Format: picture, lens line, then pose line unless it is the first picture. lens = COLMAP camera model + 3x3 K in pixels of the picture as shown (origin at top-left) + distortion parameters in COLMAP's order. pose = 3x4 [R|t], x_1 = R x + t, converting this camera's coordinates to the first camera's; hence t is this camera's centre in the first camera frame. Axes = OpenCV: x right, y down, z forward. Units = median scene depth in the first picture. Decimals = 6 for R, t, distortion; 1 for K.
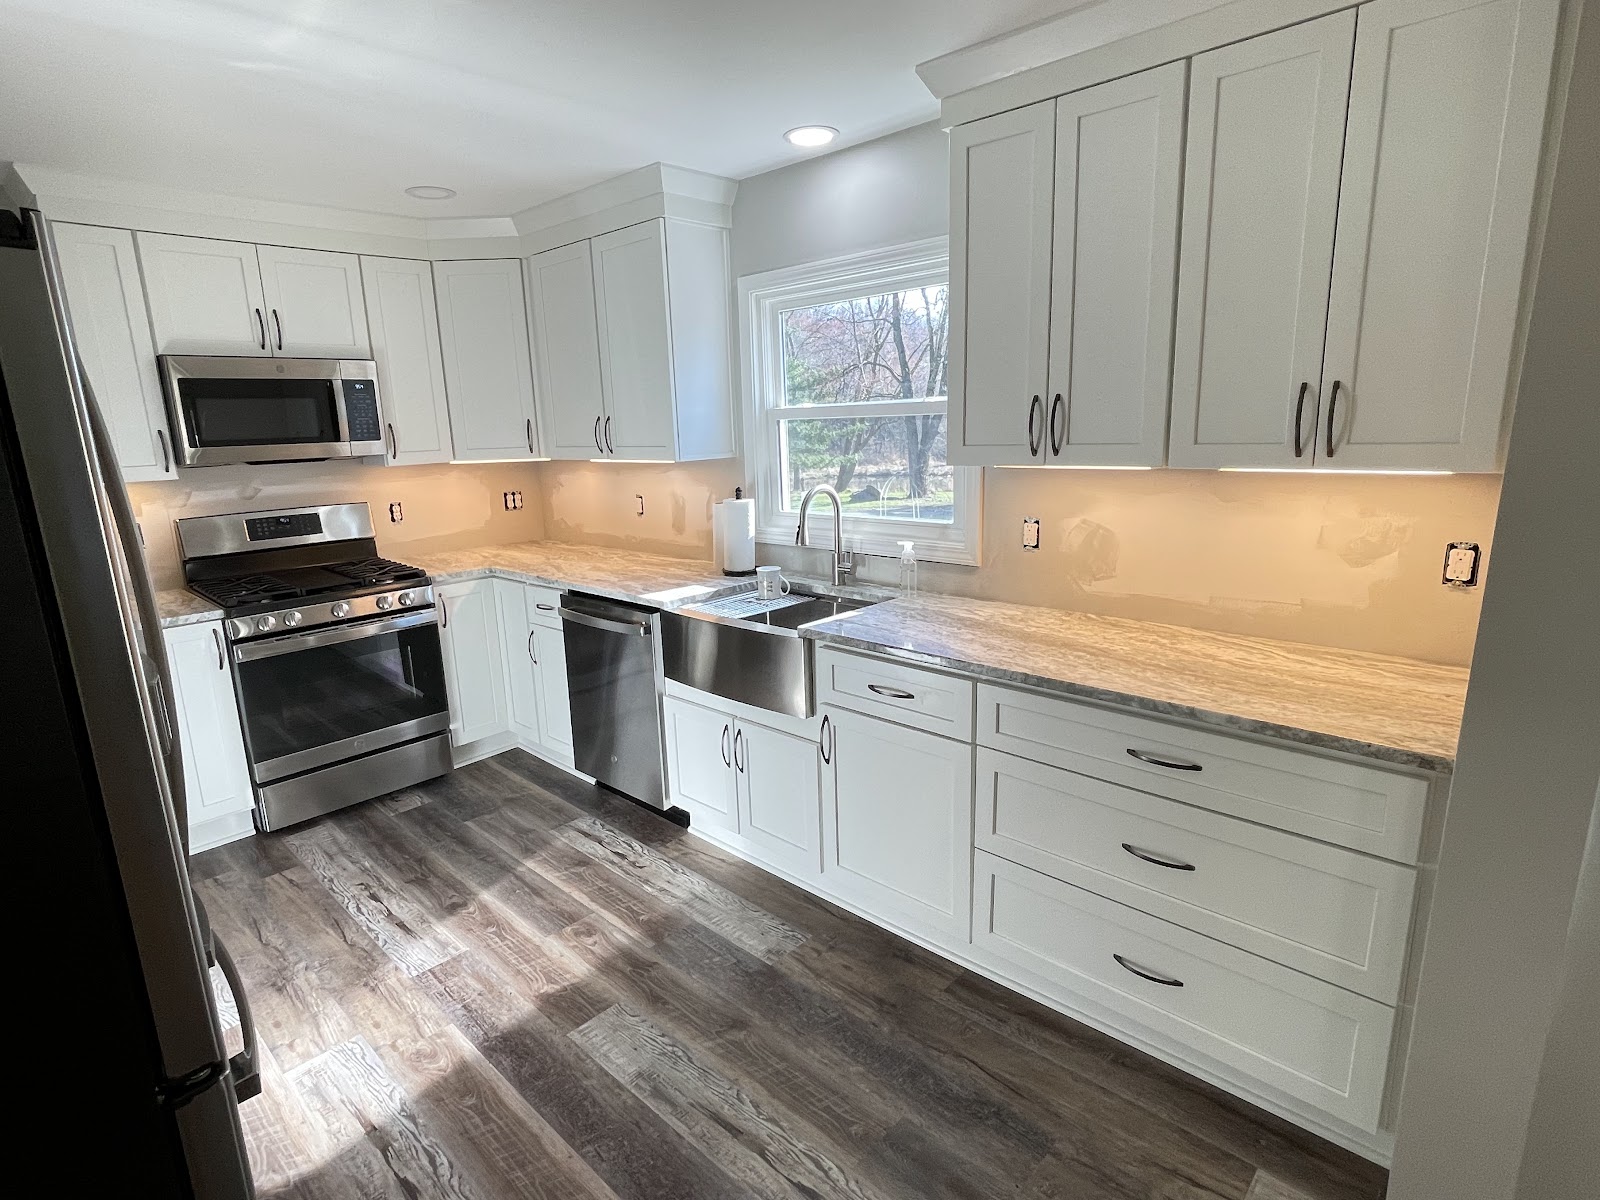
lens RADIAL K [[828.3, 0, 785.8], [0, 828.3, 598.9], [0, 0, 1]] dist [-0.003481, -0.000488]
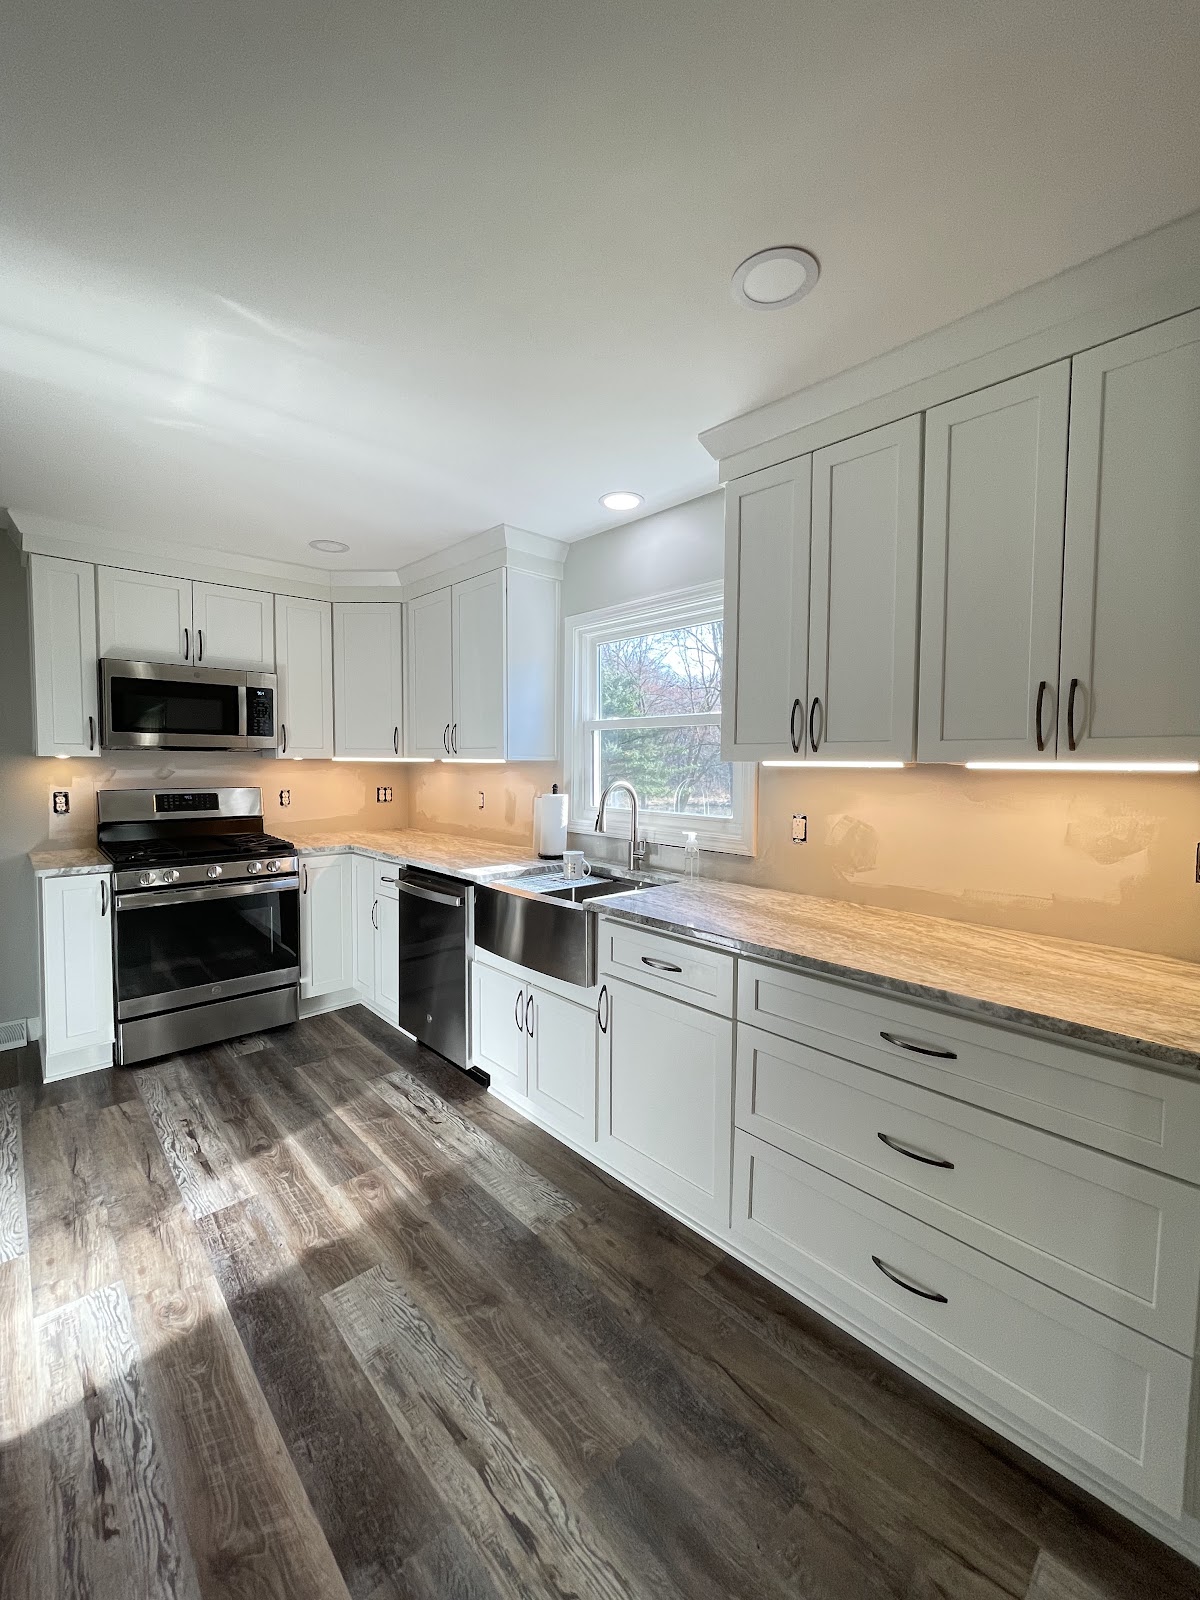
lens RADIAL K [[645.9, 0, 603.1], [0, 645.9, 789.9], [0, 0, 1]] dist [-0.002640, -0.000356]
pose [[0.997662, 0.043684, -0.052566, 0.077934], [-0.051835, 0.984873, -0.165340, 0.029051], [0.044548, 0.167678, 0.984835, 0.125090]]
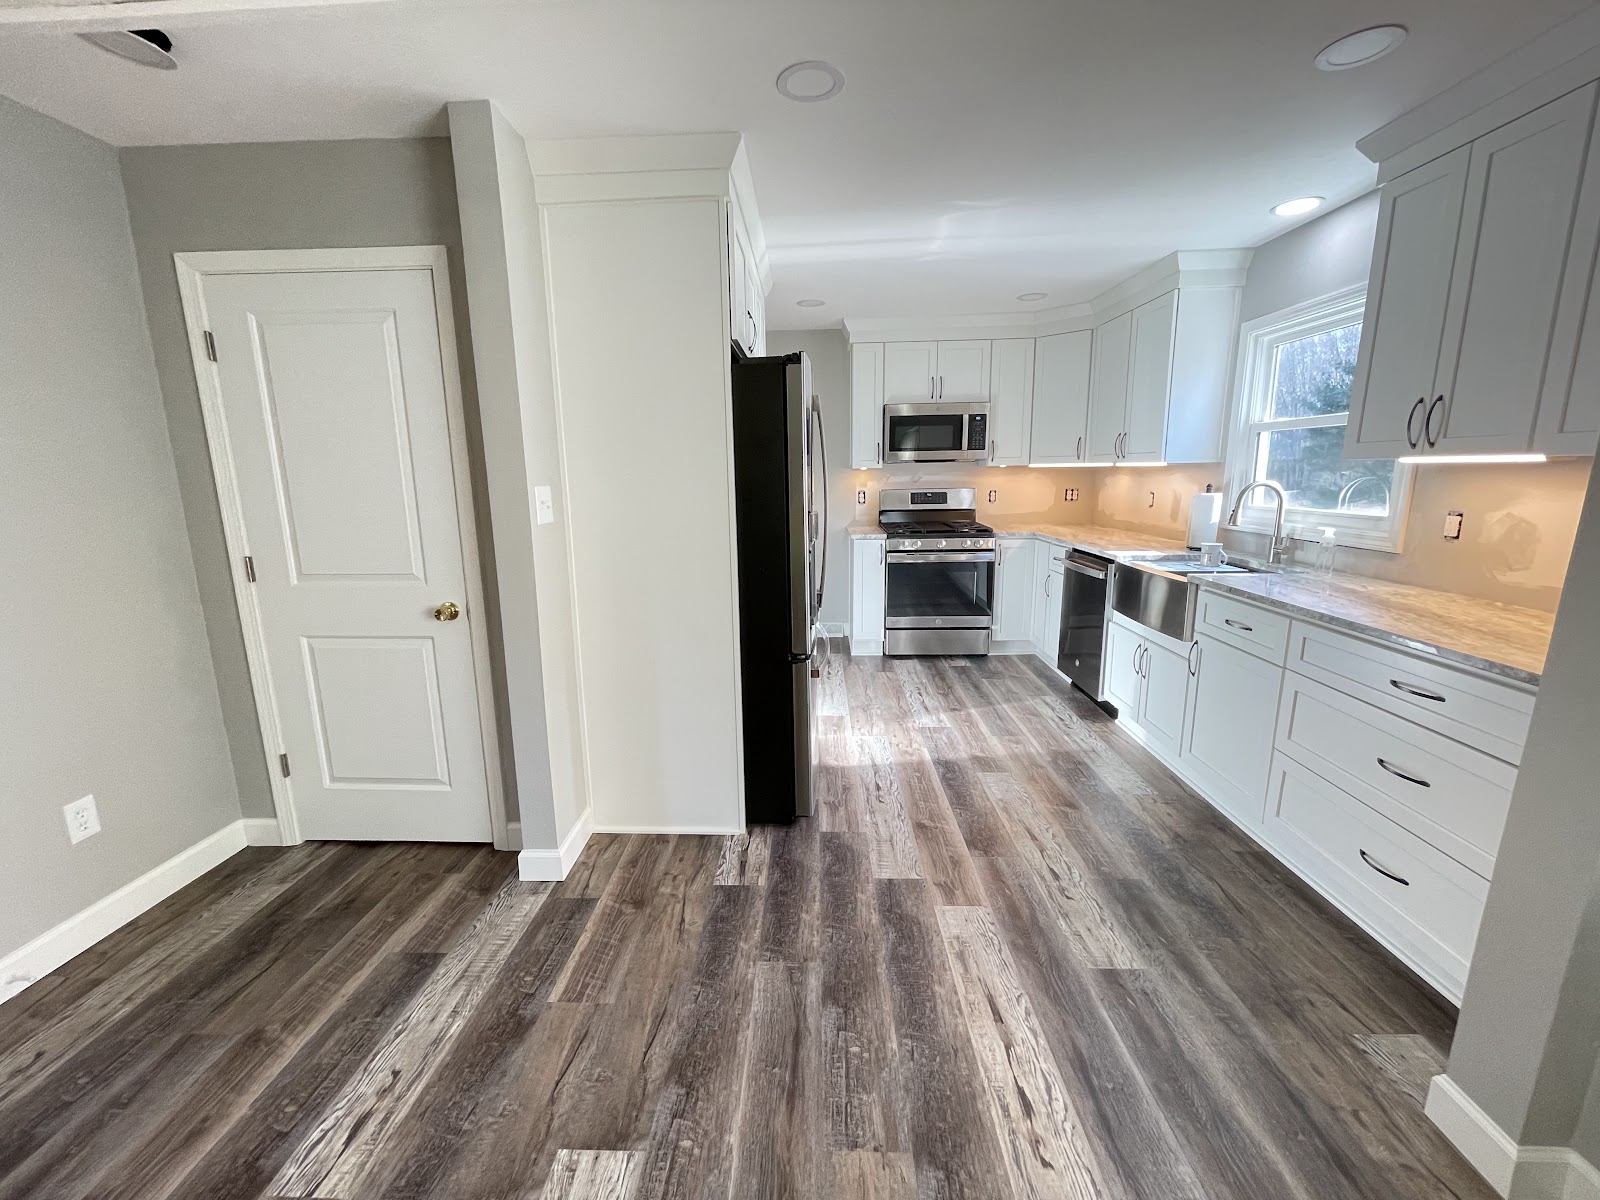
lens RADIAL K [[645.9, 0, 787.2], [0, 645.9, 596.4], [0, 0, 1]] dist [-0.002640, -0.000356]
pose [[0.661319, 0.166033, -0.731498, 0.363016], [-0.163591, 0.983645, 0.075368, 0.097219], [0.732048, 0.069824, 0.677665, -0.232735]]
